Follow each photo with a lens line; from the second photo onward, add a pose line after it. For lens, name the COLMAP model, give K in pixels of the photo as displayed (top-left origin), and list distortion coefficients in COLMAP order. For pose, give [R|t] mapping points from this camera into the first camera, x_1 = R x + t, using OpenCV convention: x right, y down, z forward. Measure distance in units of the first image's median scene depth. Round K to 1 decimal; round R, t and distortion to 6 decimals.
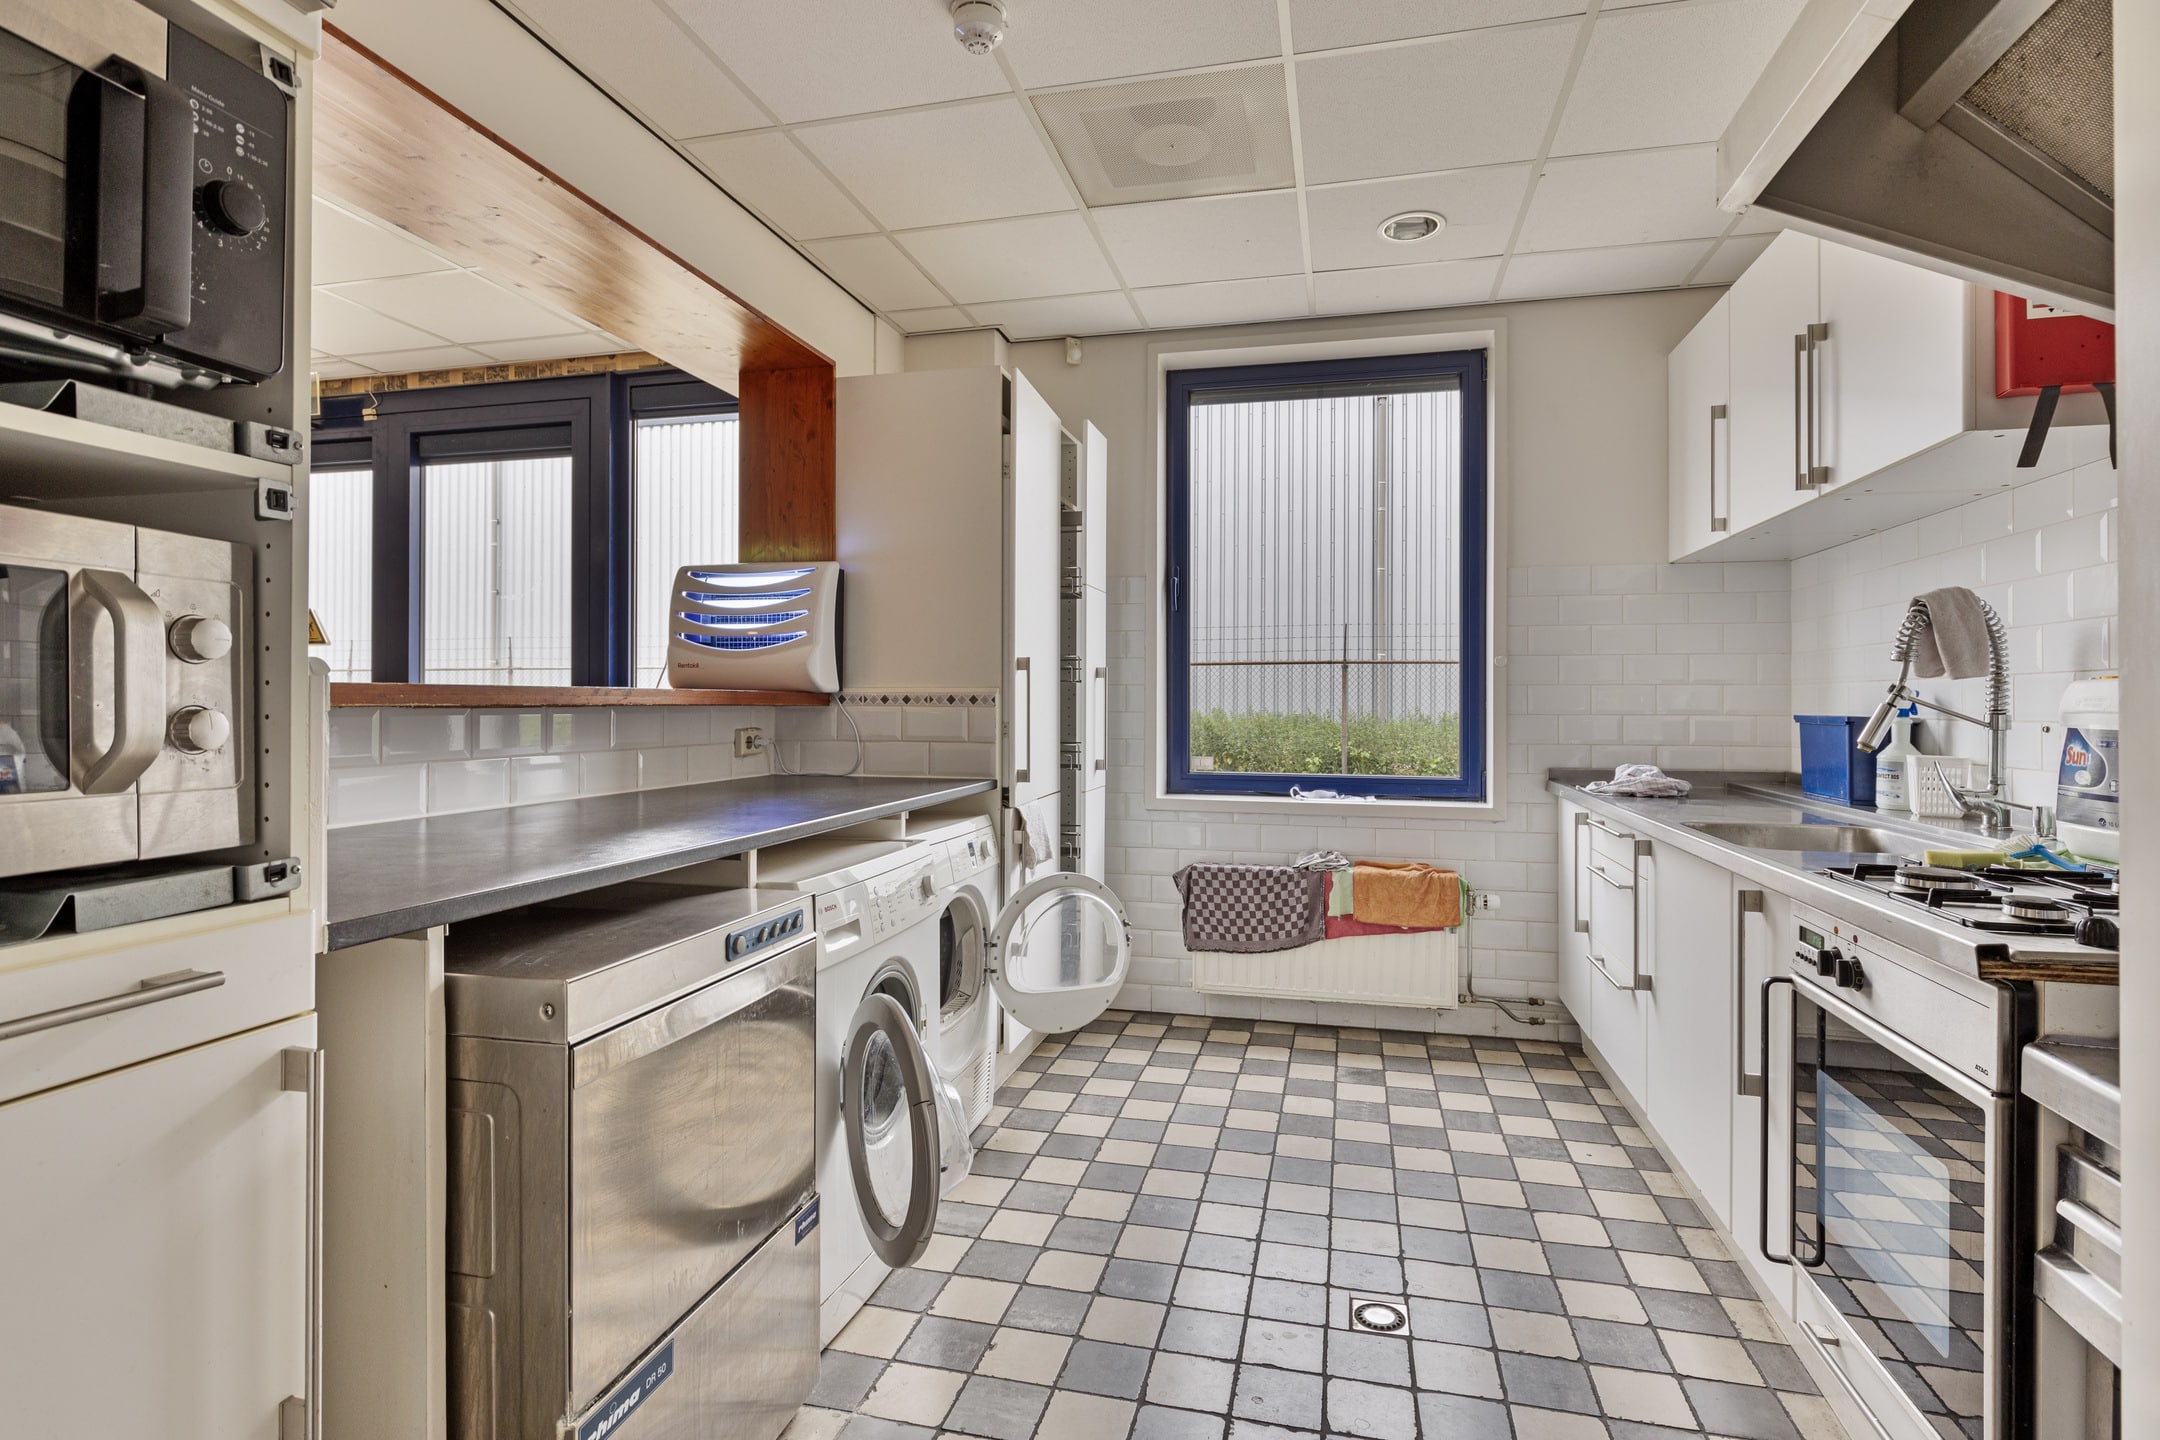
lens RADIAL K [[1099.6, 0, 1078.1], [0, 1099.6, 708.6], [0, 0, 1]] dist [0.004739, 0.000283]
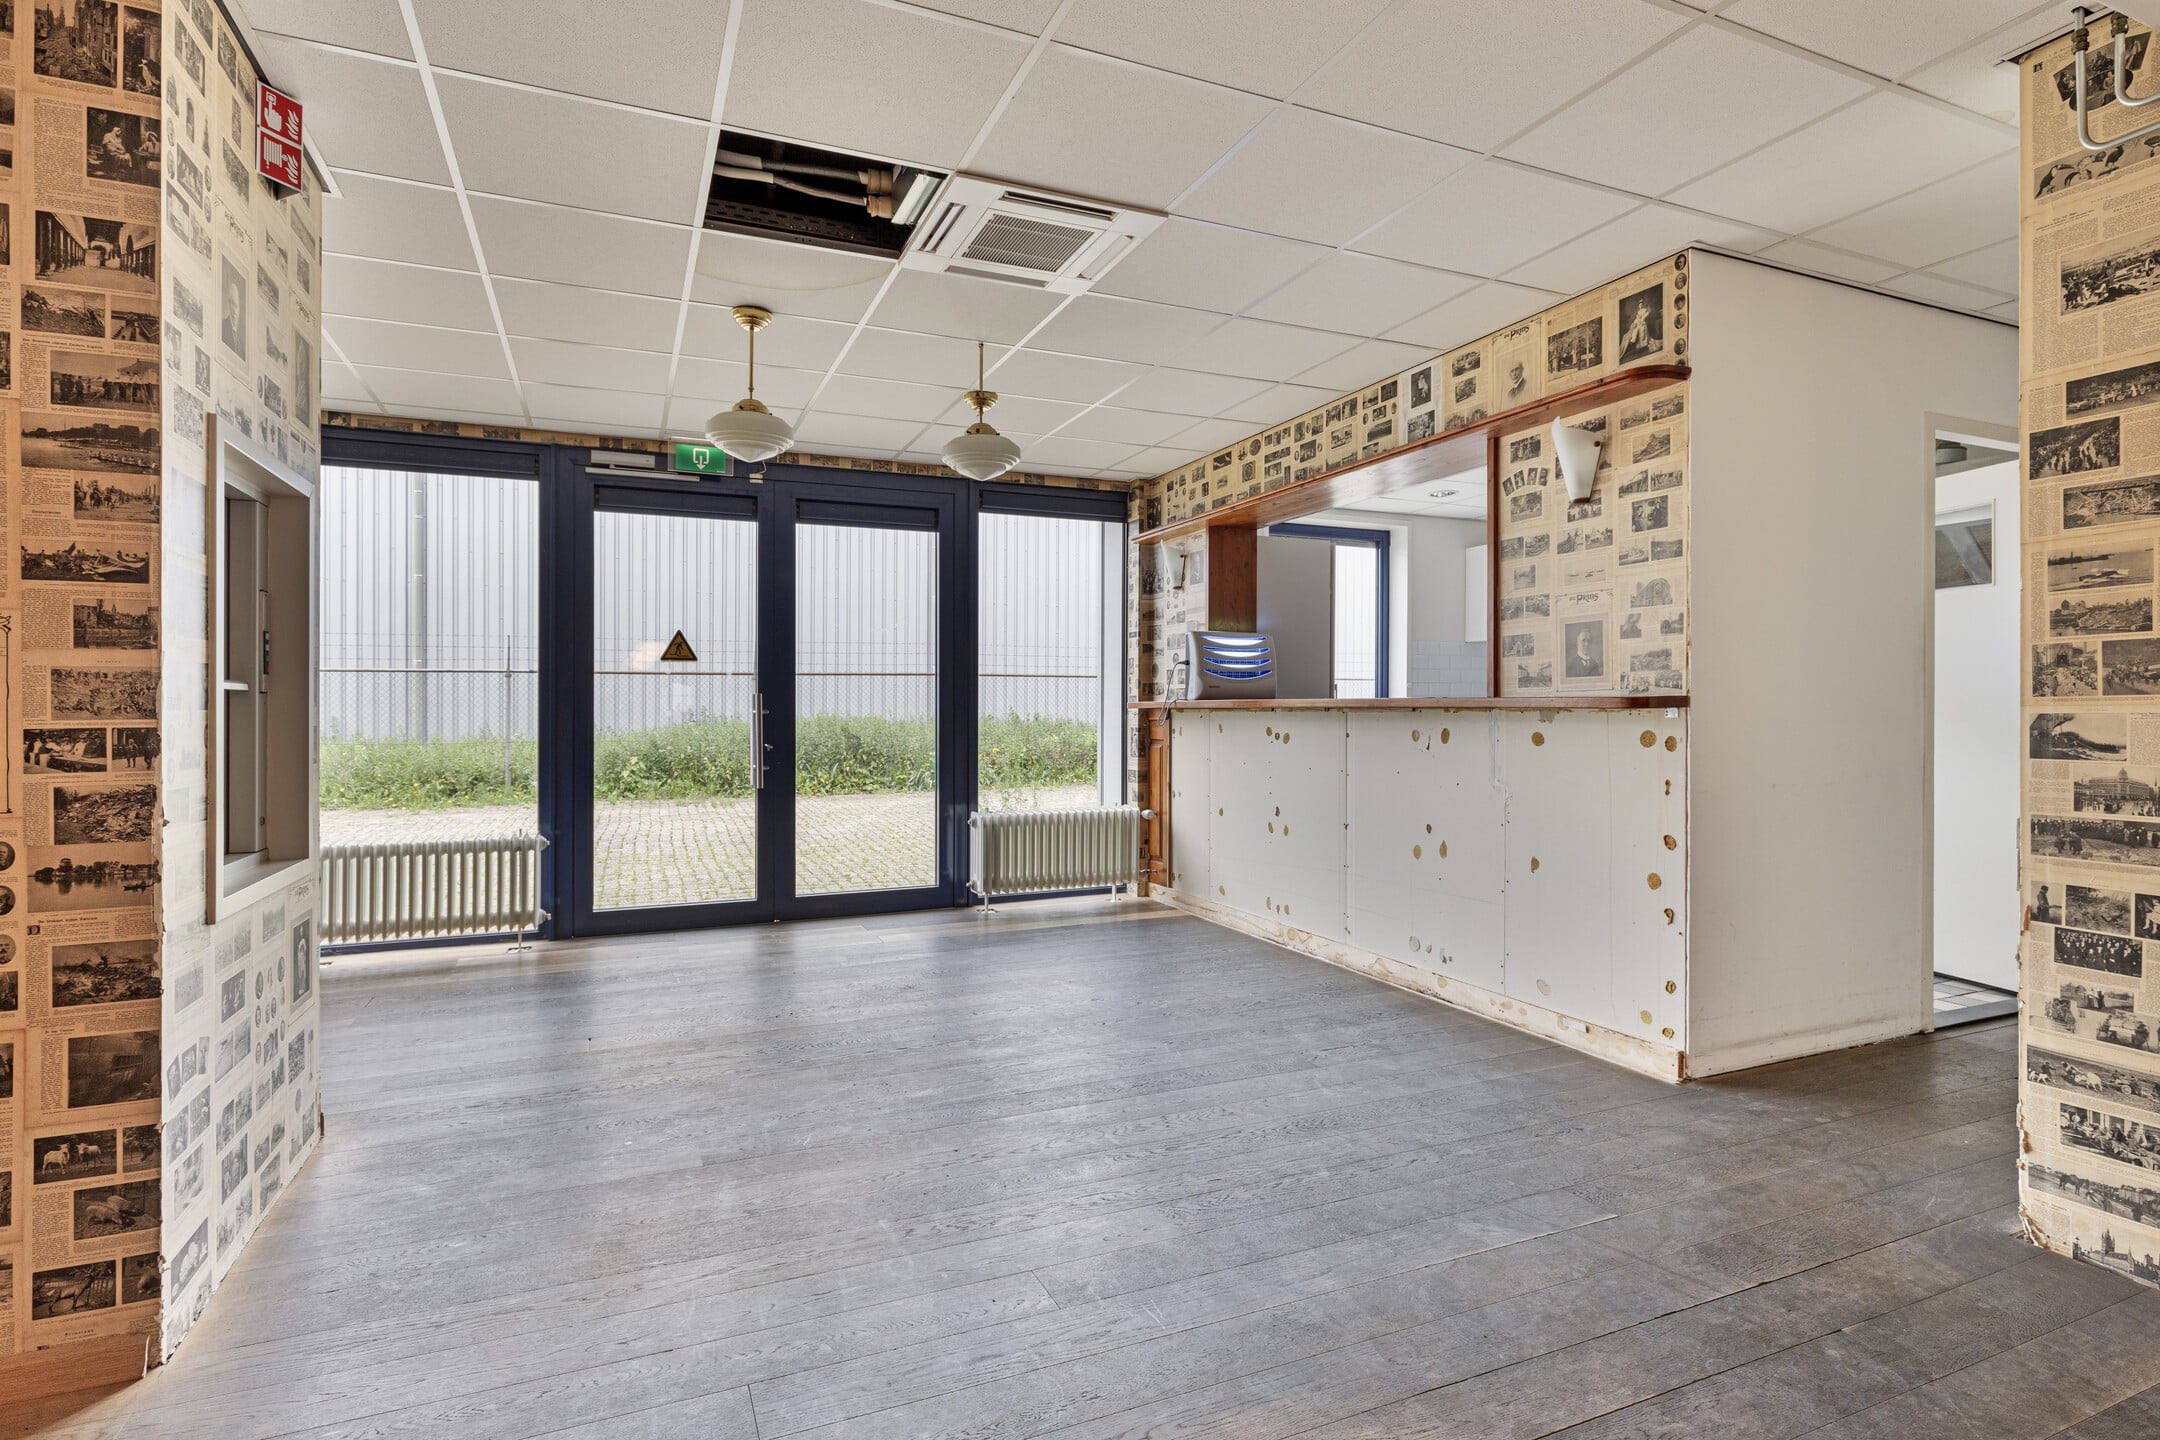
lens RADIAL K [[1099.6, 0, 1078.4], [0, 1099.6, 715.1], [0, 0, 1]] dist [0.004739, 0.000283]
pose [[0.794622, -0.005317, 0.607081, -1.081745], [0.005259, 0.999984, 0.001875, 0.002008], [-0.607081, 0.001702, 0.794638, -0.209589]]
